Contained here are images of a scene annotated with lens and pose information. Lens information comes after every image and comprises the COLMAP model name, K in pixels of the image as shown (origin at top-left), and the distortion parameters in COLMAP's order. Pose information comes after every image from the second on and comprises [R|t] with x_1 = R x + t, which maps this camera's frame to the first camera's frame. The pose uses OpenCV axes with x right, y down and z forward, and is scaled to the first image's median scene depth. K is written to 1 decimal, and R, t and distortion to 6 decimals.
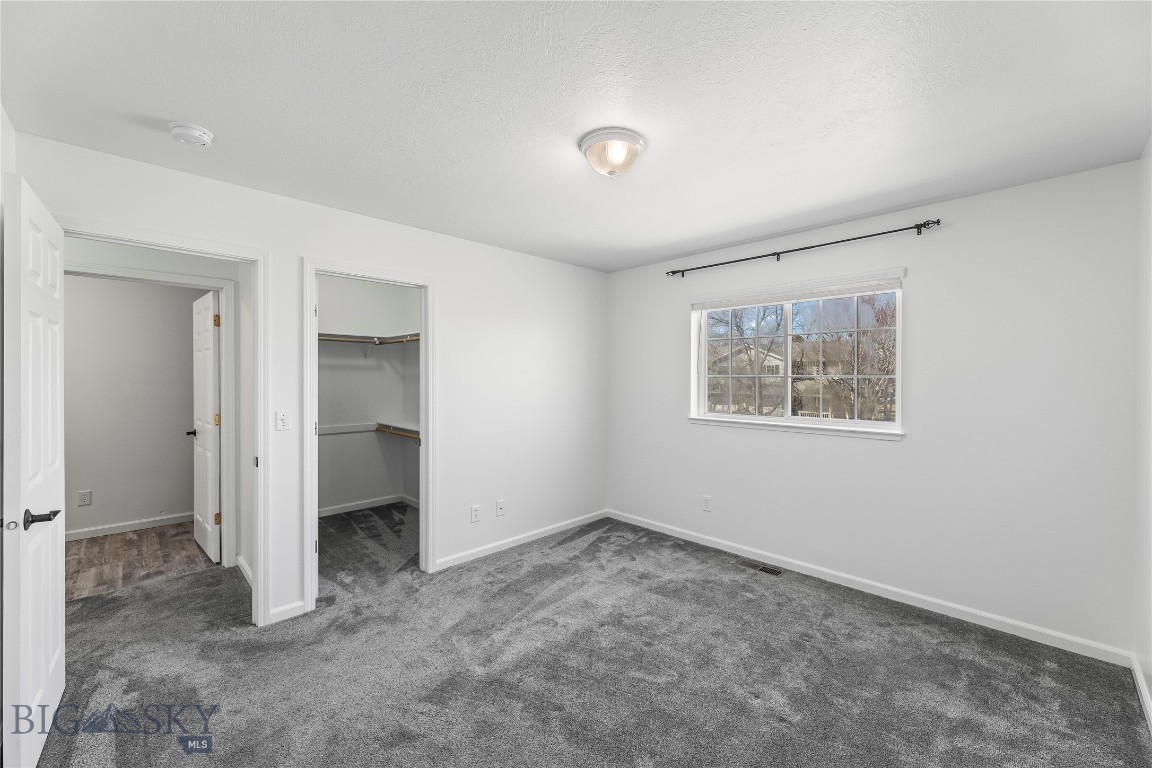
lens RADIAL K [[455.9, 0, 581.2], [0, 455.9, 382.5], [0, 0, 1]] dist [0.004548, -0.000199]
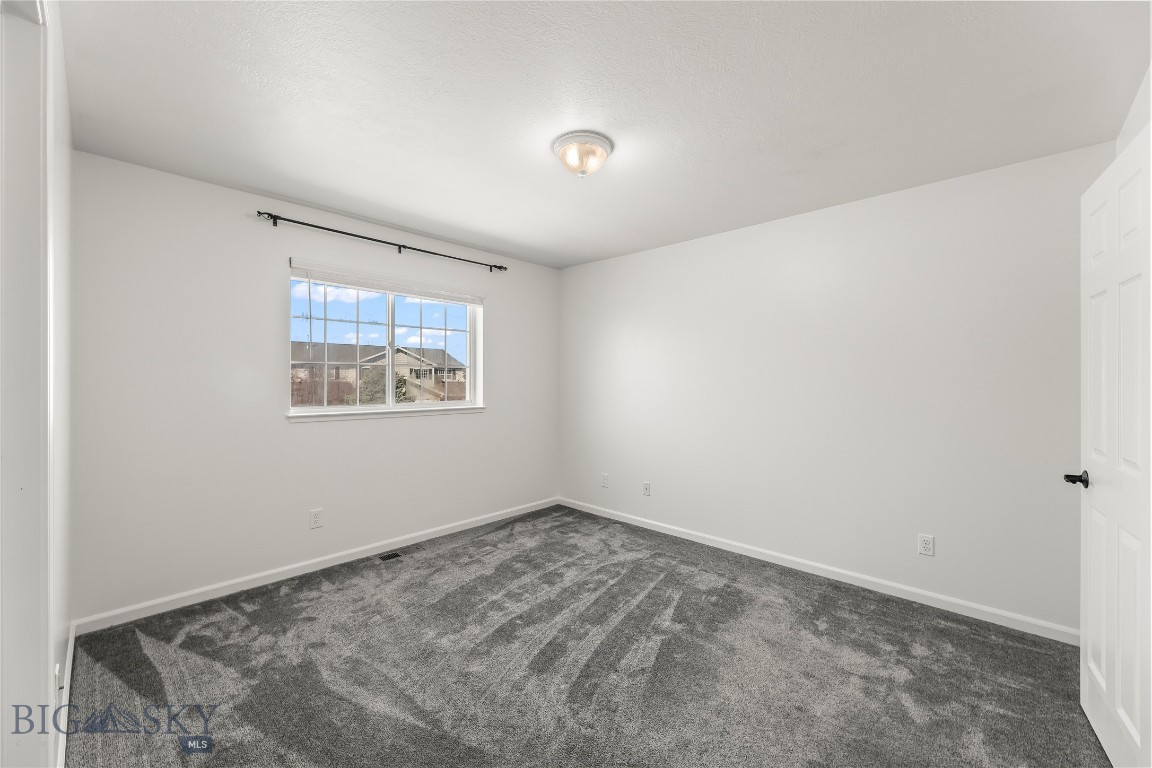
lens RADIAL K [[455.9, 0, 573.5], [0, 455.9, 384.8], [0, 0, 1]] dist [0.004548, -0.000199]
pose [[-0.024396, -0.012106, 0.999629, -0.601115], [0.007244, 0.999898, 0.012286, 0.022181], [-0.999676, 0.007541, -0.024306, 0.616851]]
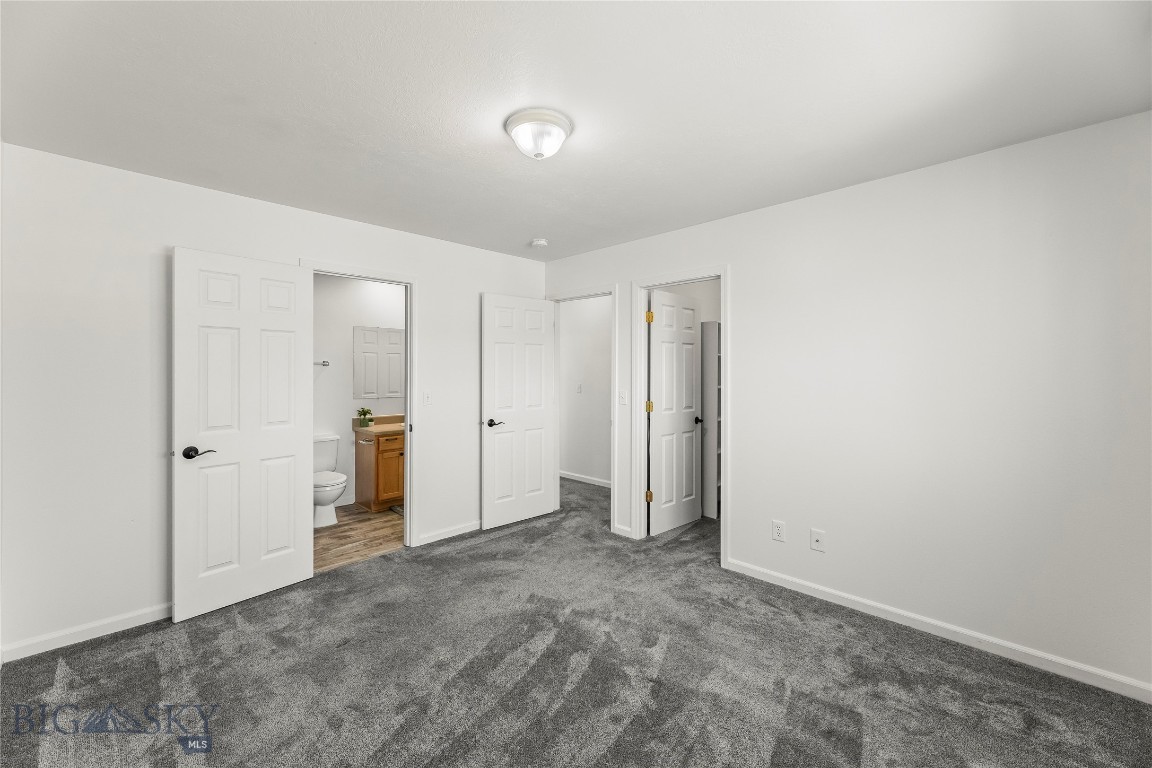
lens RADIAL K [[455.9, 0, 573.0], [0, 455.9, 375.8], [0, 0, 1]] dist [0.004548, -0.000199]
pose [[0.013838, 0.001840, -0.999903, 0.606496], [-0.010856, 0.999940, 0.001690, 0.008499], [0.999845, 0.010831, 0.013857, 0.625816]]
